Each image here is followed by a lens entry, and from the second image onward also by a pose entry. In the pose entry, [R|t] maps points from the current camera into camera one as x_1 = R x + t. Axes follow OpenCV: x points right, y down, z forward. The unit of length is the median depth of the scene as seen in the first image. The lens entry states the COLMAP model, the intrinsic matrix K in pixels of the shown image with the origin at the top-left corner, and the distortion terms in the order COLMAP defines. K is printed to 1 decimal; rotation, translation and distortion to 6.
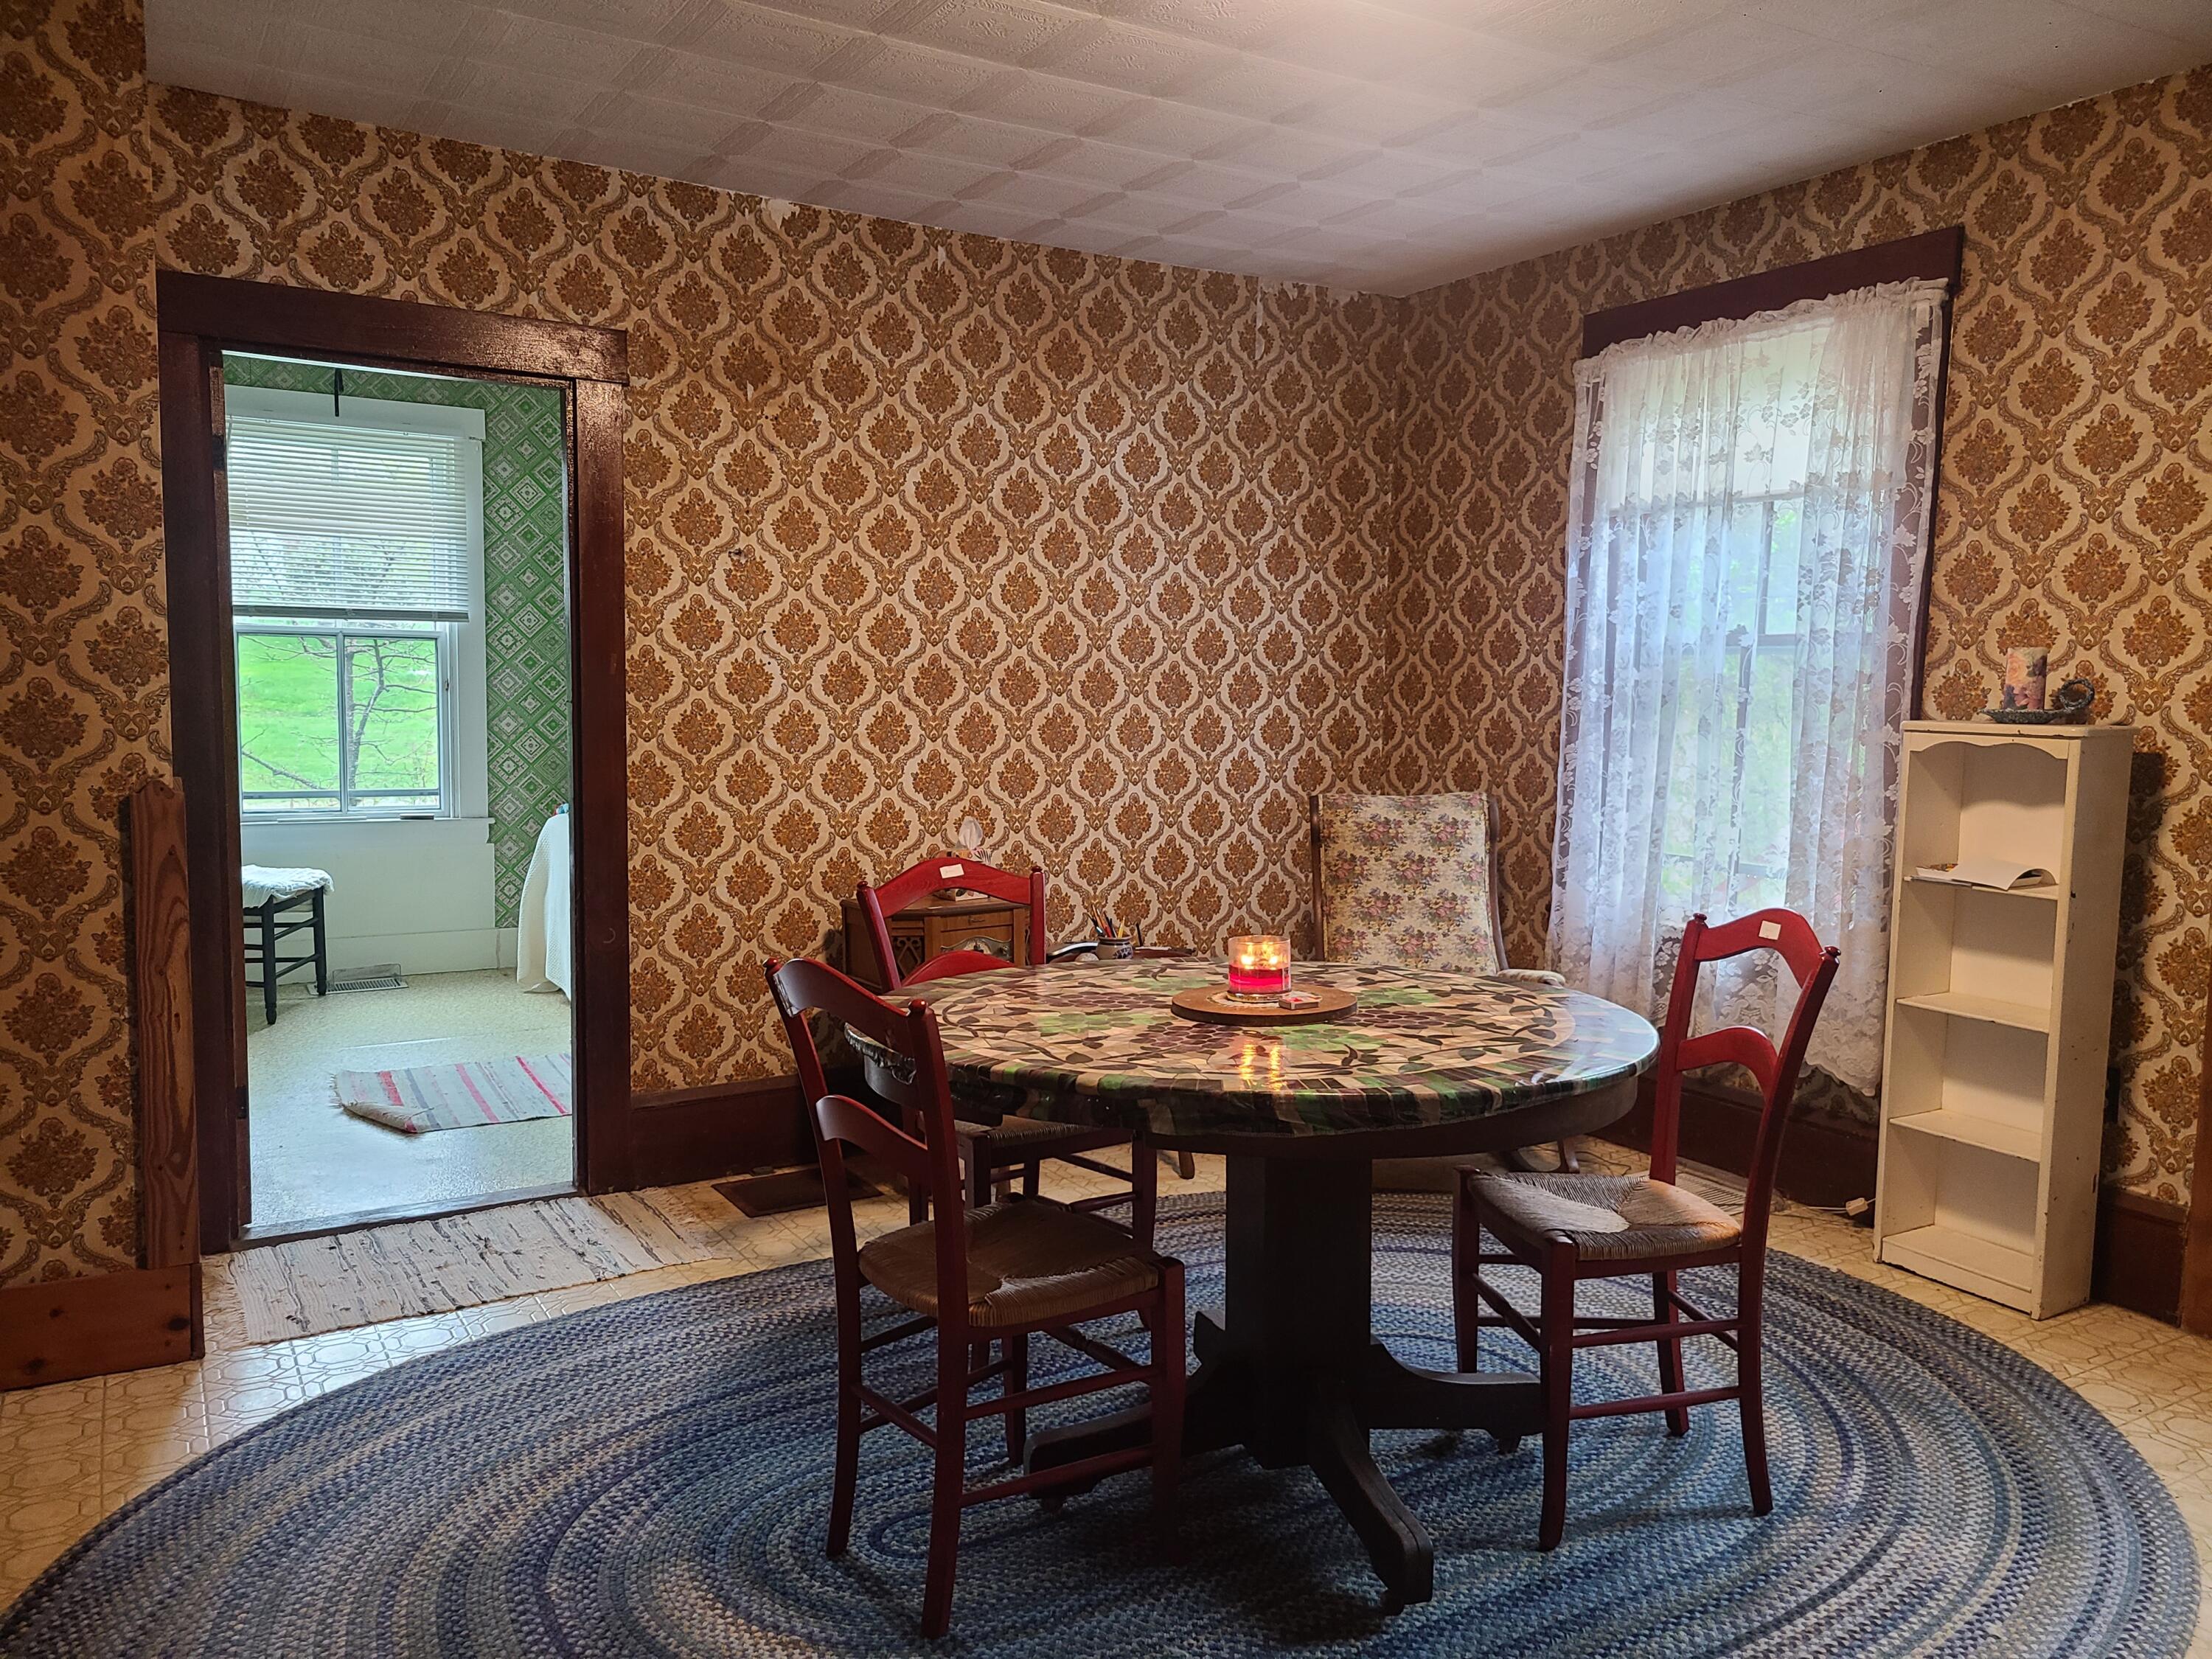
lens RADIAL K [[1647.5, 0, 1109.4], [0, 1647.5, 819.3], [0, 0, 1]] dist [0.046960, -0.027762]
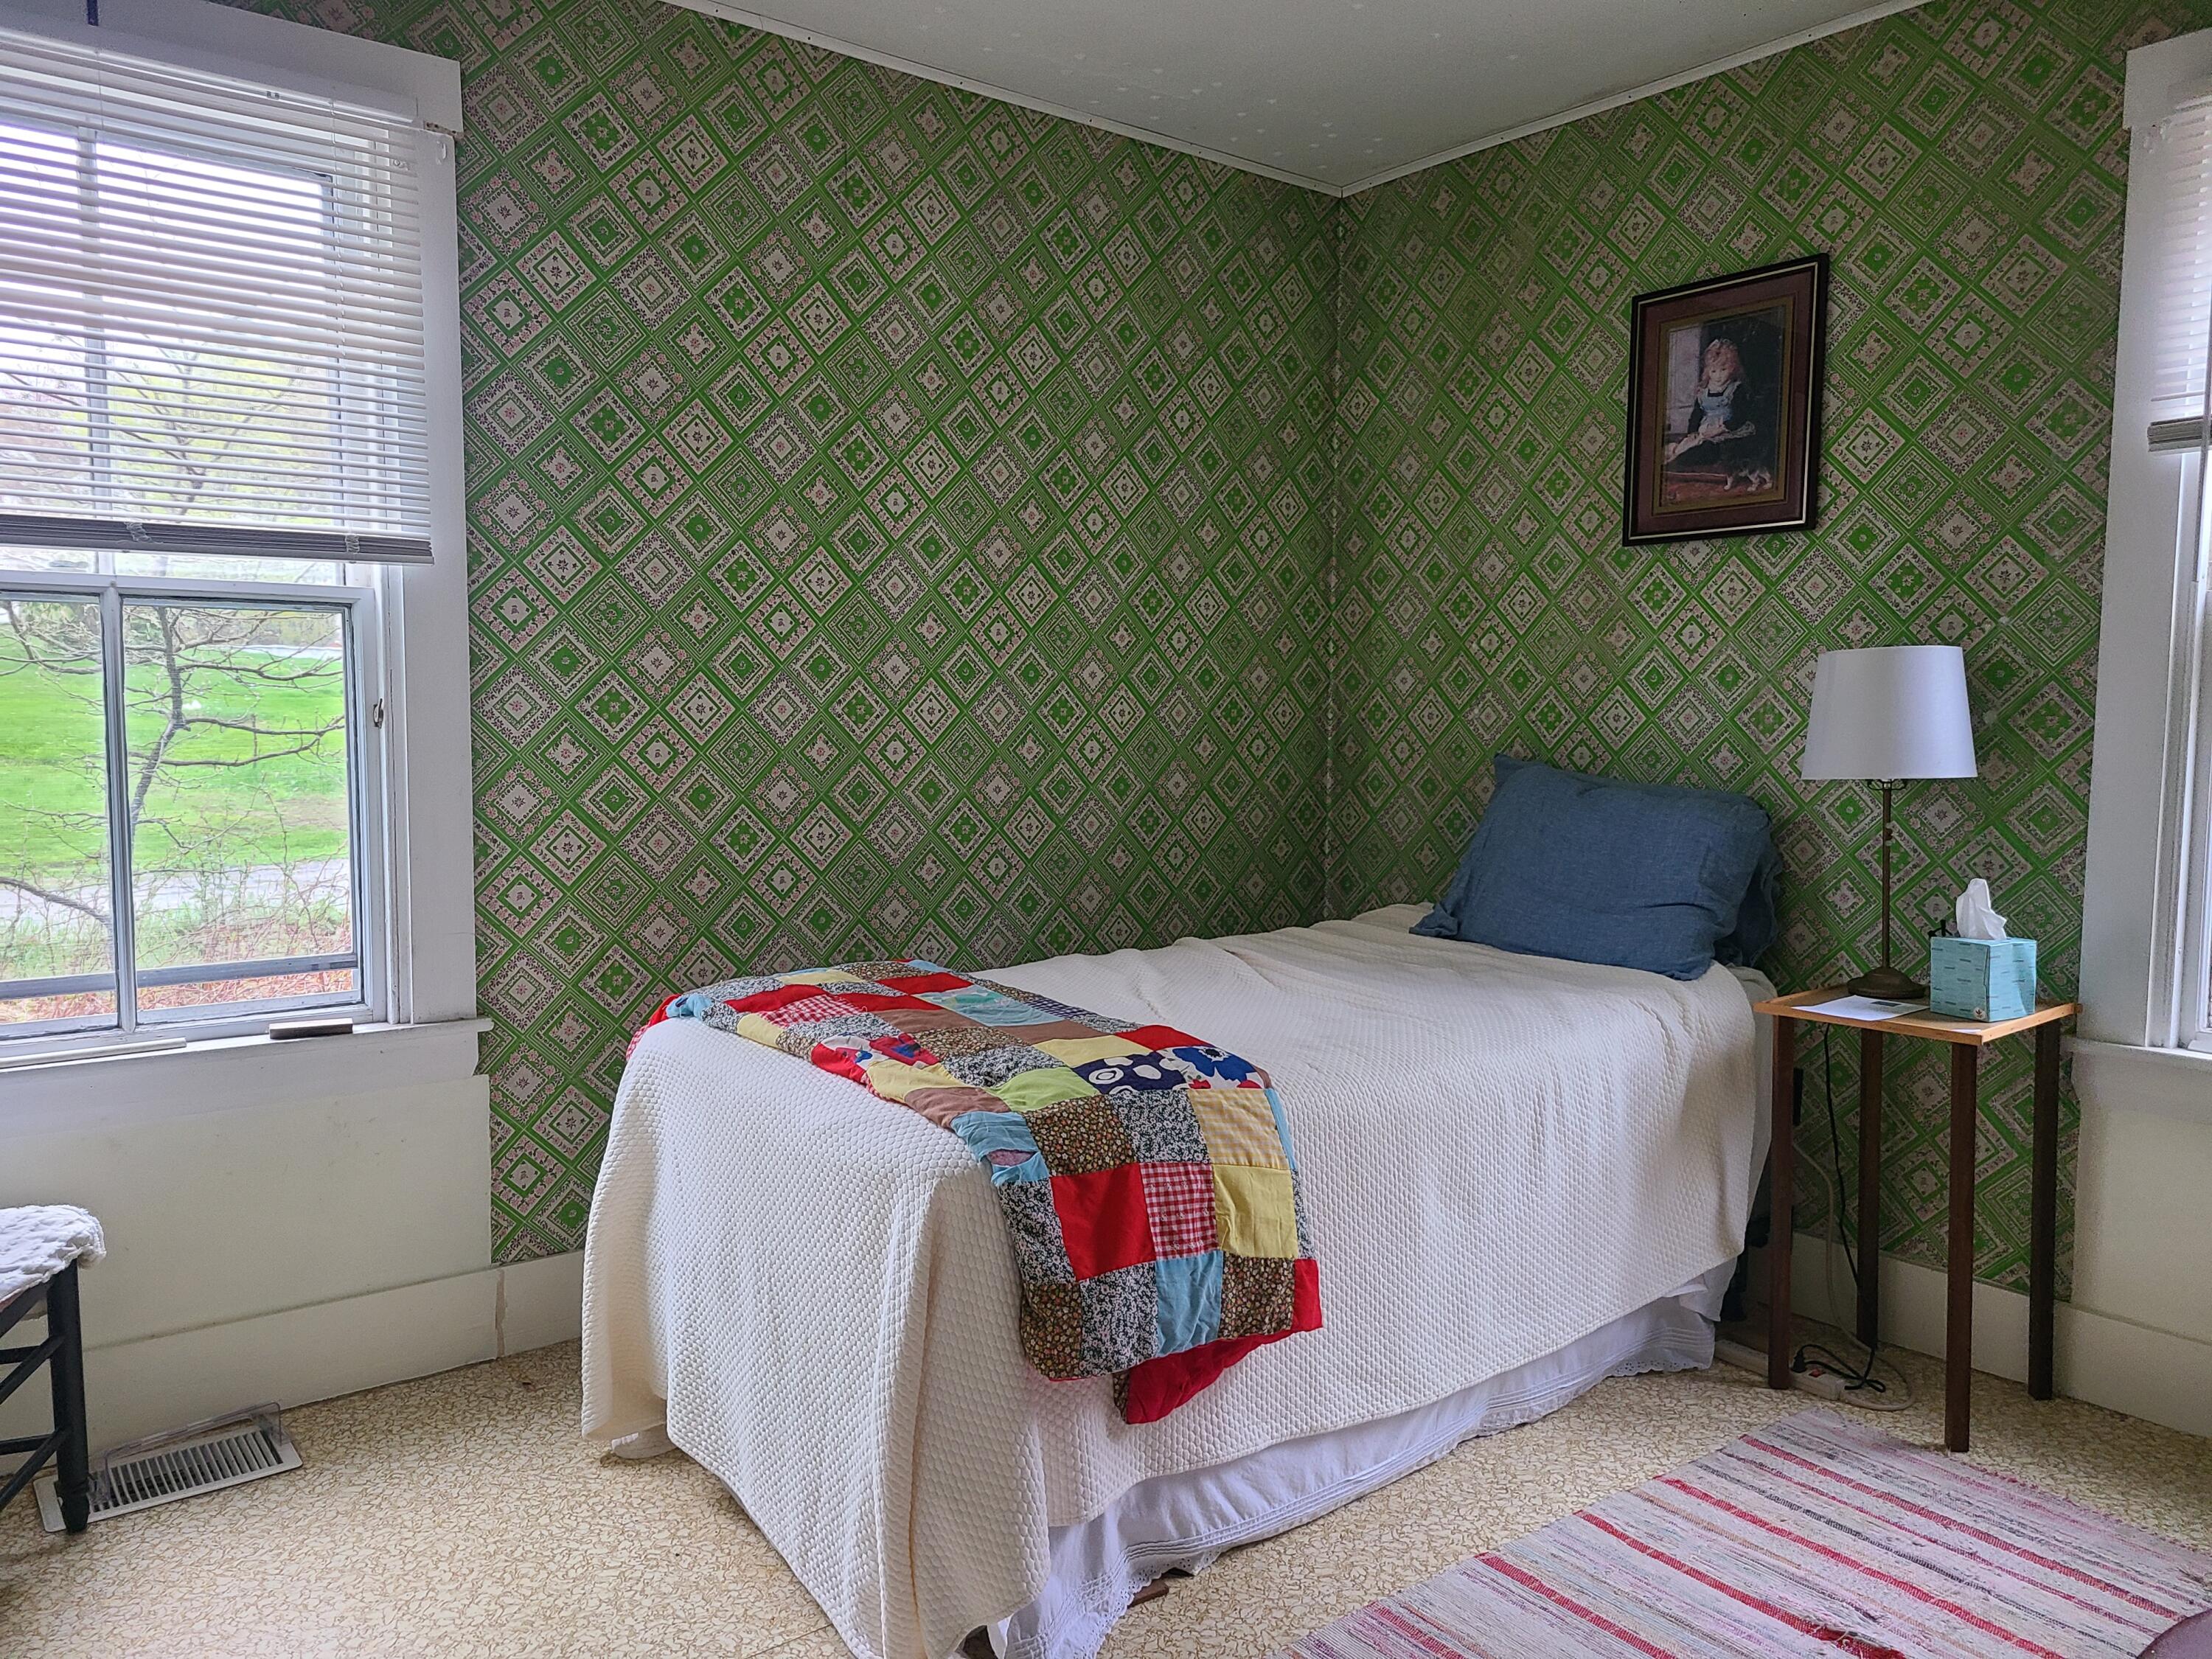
lens RADIAL K [[1647.5, 0, 1092.0], [0, 1647.5, 834.5], [0, 0, 1]] dist [0.046960, -0.027762]
pose [[0.993493, -0.021218, 0.111899, -0.278832], [0.022283, 0.999717, -0.008276, -0.044287], [-0.111692, 0.010716, 0.993685, 0.584214]]
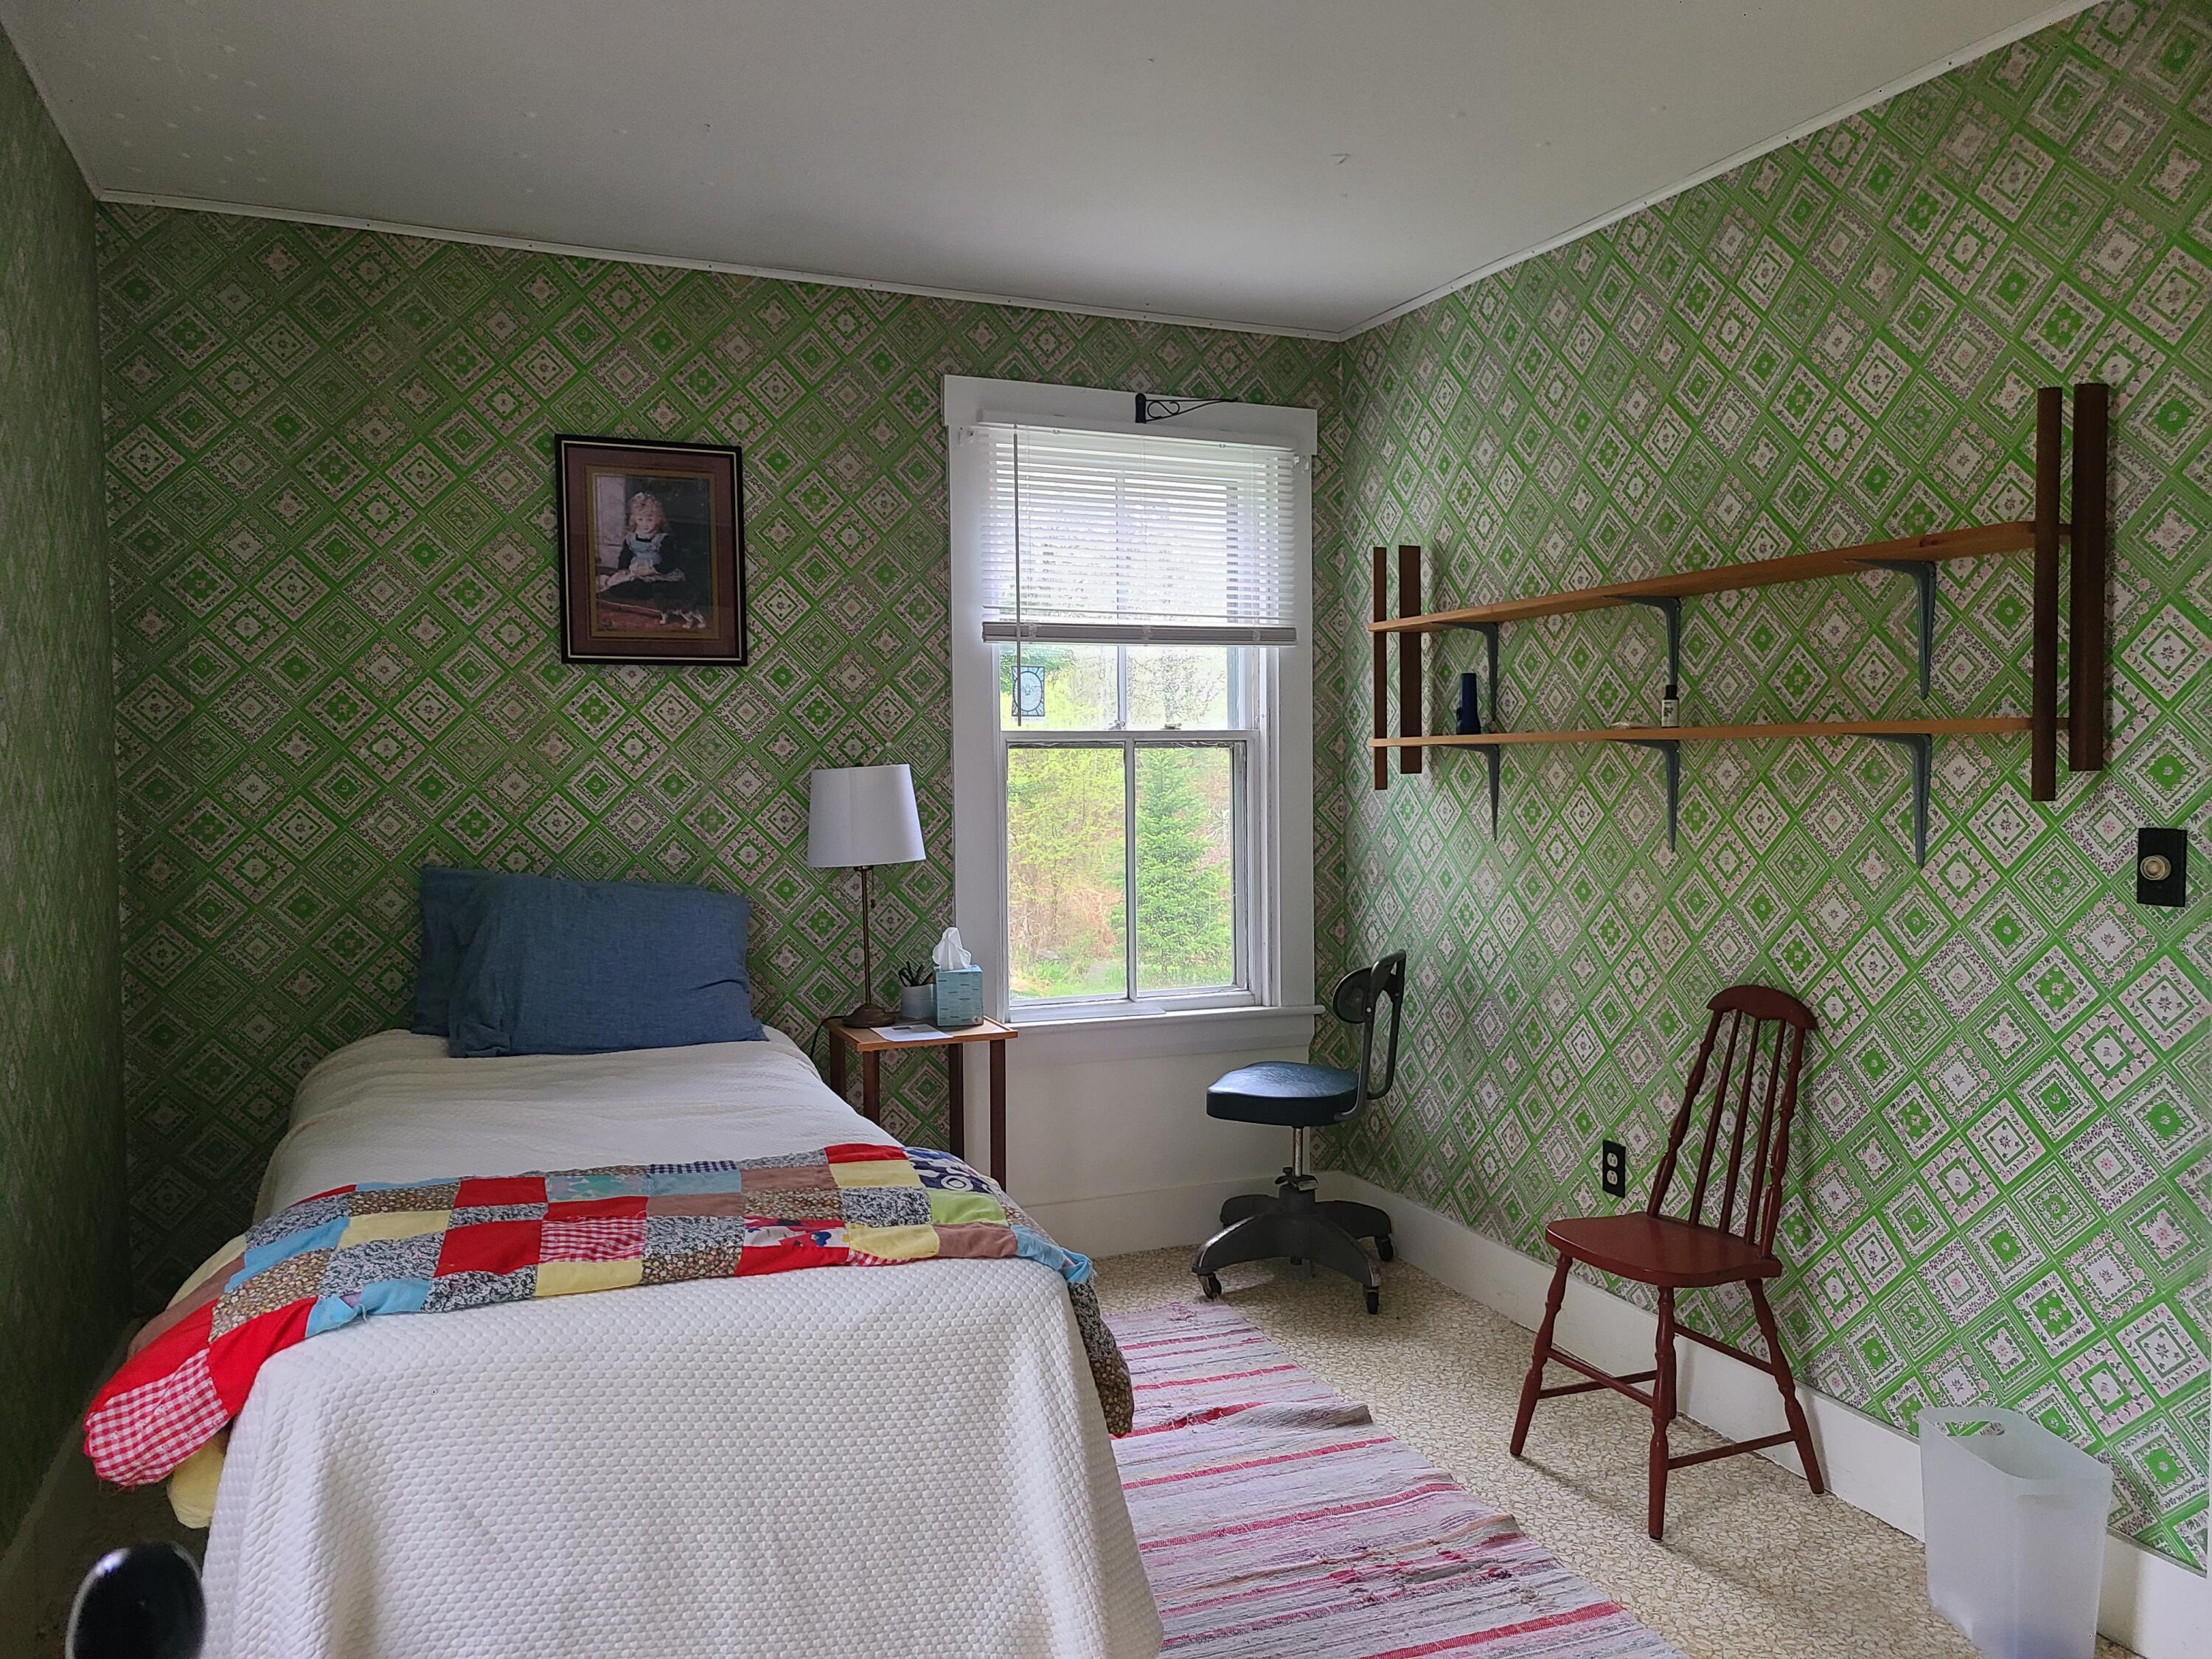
lens RADIAL K [[1647.5, 0, 1104.7], [0, 1647.5, 830.2], [0, 0, 1]] dist [0.046960, -0.027762]
pose [[0.137938, -0.055212, 0.988901, -0.718402], [0.099001, 0.994213, 0.041699, -0.103155], [-0.985480, 0.092150, 0.142606, 0.939174]]
